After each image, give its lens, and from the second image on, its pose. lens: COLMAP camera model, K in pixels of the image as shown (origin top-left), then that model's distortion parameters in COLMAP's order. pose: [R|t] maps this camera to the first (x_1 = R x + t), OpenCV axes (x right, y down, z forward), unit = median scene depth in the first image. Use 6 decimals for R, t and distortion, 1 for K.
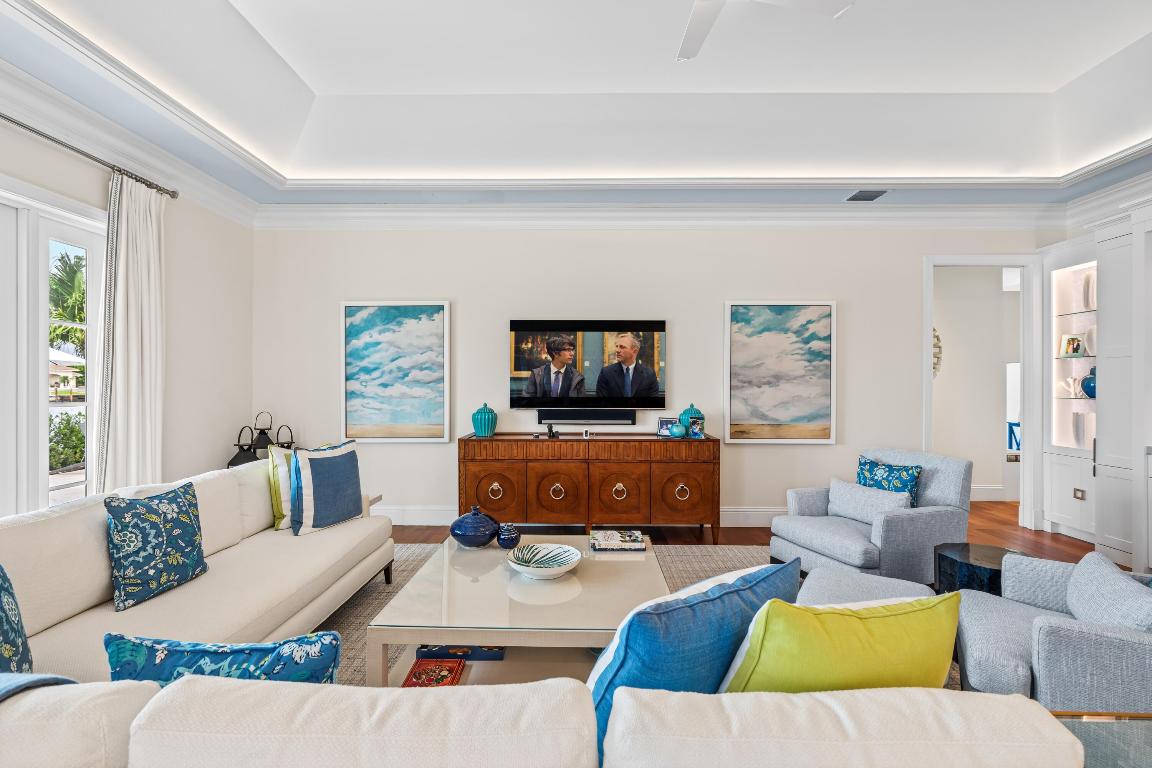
lens RADIAL K [[519.4, 0, 580.4], [0, 519.4, 377.7], [0, 0, 1]] dist [-0.000674, 0.000218]
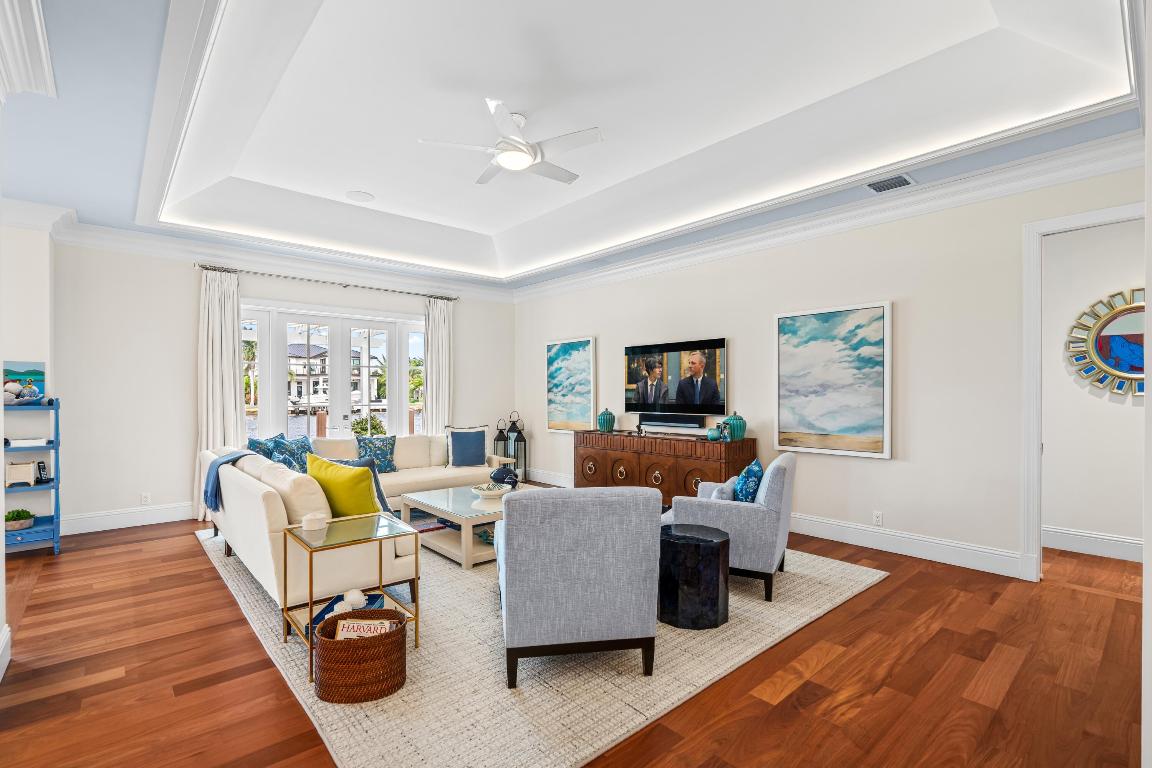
lens RADIAL K [[525.1, 0, 576.0], [0, 525.1, 384.0], [0, 0, 1]] dist [0.002523, 0.000967]
pose [[0.673014, -0.018028, -0.739410, 0.795674], [0.013849, 0.999835, -0.011772, 0.000003], [0.739500, -0.002318, 0.673152, -0.017947]]
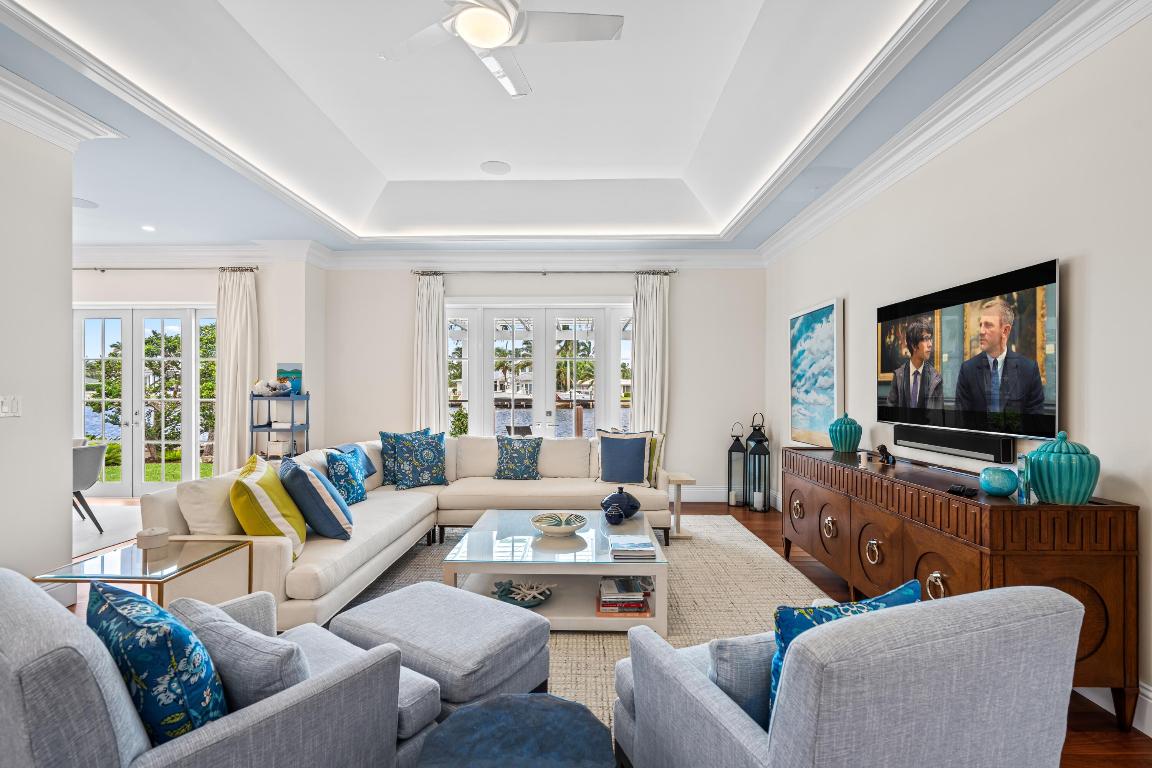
lens RADIAL K [[525.1, 0, 576.0], [0, 525.1, 384.0], [0, 0, 1]] dist [0.002523, 0.000967]
pose [[-0.001686, -0.014364, -0.999895, 0.658985], [0.011568, 0.999830, -0.014383, 0.009082], [0.999932, -0.011591, -0.001520, 0.548244]]
